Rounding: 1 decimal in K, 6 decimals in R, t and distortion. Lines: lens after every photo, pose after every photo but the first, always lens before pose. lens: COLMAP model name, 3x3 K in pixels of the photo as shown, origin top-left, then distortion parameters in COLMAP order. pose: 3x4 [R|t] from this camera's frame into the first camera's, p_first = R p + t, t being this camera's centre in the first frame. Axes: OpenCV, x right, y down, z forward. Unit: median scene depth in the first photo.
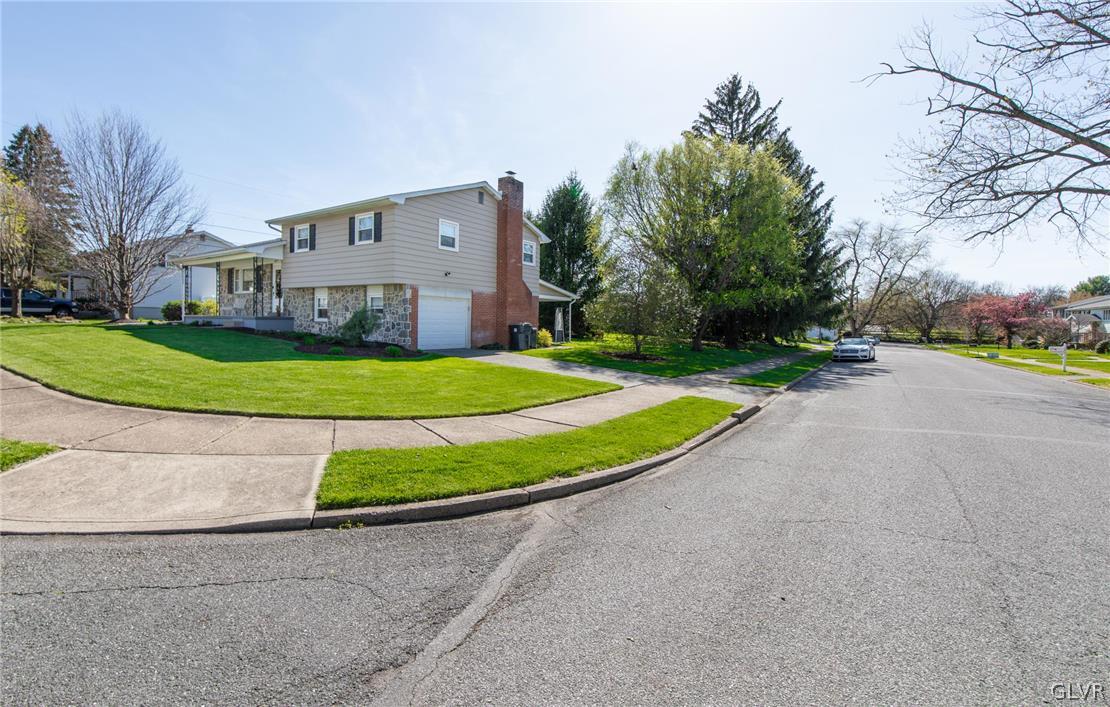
lens RADIAL K [[493.0, 0, 529.1], [0, 493.0, 333.5], [0, 0, 1]] dist [0.016753, -0.000134]
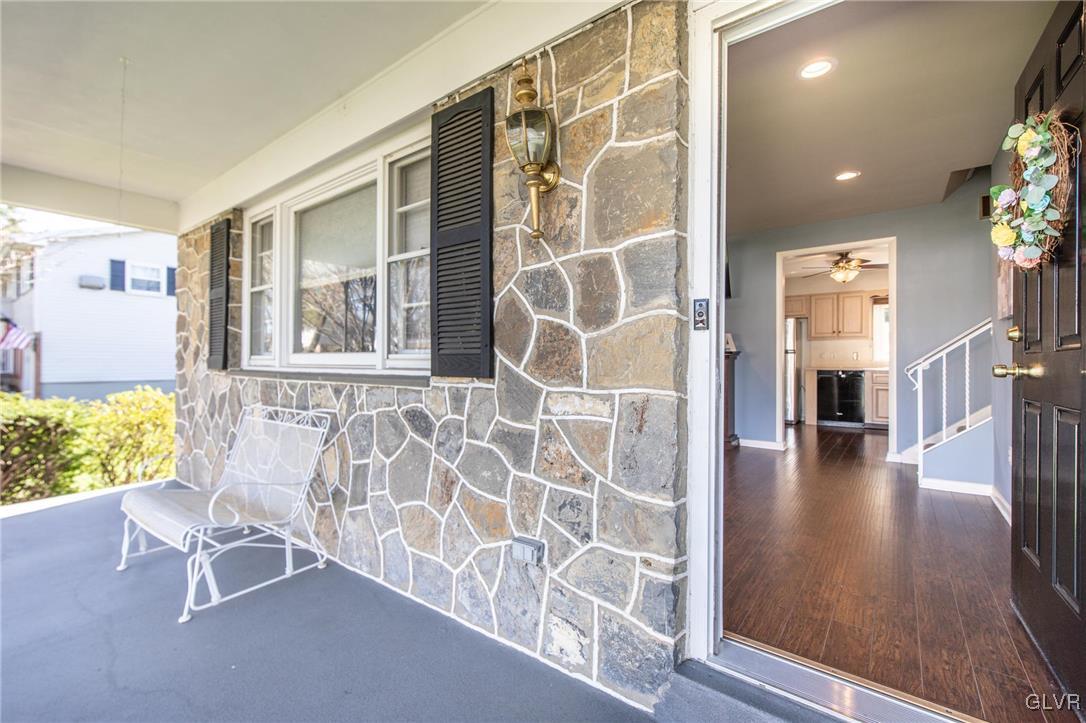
lens RADIAL K [[467.5, 0, 526.1], [0, 467.5, 359.4], [0, 0, 1]] dist [0.014524, 0.000077]
pose [[0.998592, -0.011956, -0.051688, -0.589826], [0.010247, 0.999396, -0.033200, -0.092773], [0.052054, 0.032624, 0.998111, 1.016414]]
